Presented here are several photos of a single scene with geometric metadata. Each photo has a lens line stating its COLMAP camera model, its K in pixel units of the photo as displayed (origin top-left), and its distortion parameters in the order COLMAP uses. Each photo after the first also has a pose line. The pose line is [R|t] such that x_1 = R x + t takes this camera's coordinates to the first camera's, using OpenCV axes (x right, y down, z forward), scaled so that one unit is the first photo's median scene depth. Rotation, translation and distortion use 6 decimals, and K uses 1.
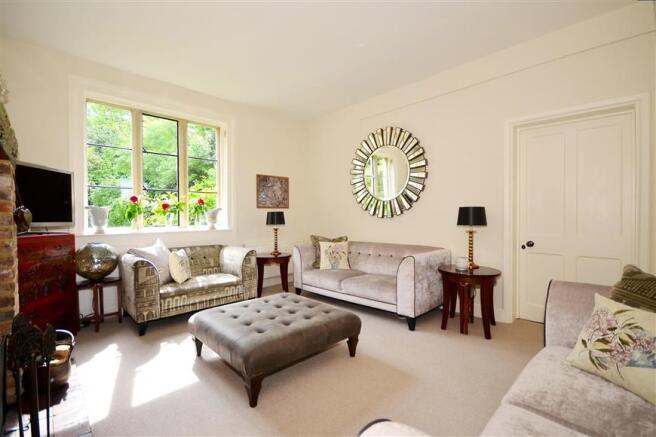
lens RADIAL K [[287.6, 0, 325.2], [0, 287.6, 219.1], [0, 0, 1]] dist [-0.003609, -0.006056]
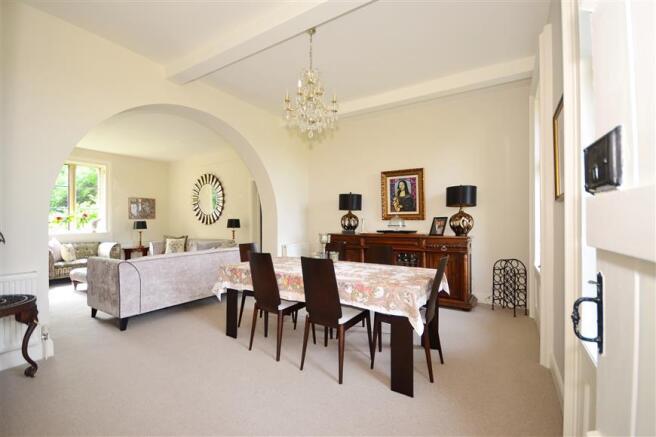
lens RADIAL K [[287.6, 0, 332.5], [0, 287.6, 218.0], [0, 0, 1]] dist [-0.003609, -0.006056]
pose [[0.969323, -0.000825, 0.245787, 0.522629], [0.008584, 0.999498, -0.030497, 0.016689], [-0.245639, 0.031671, 0.968844, -0.904706]]
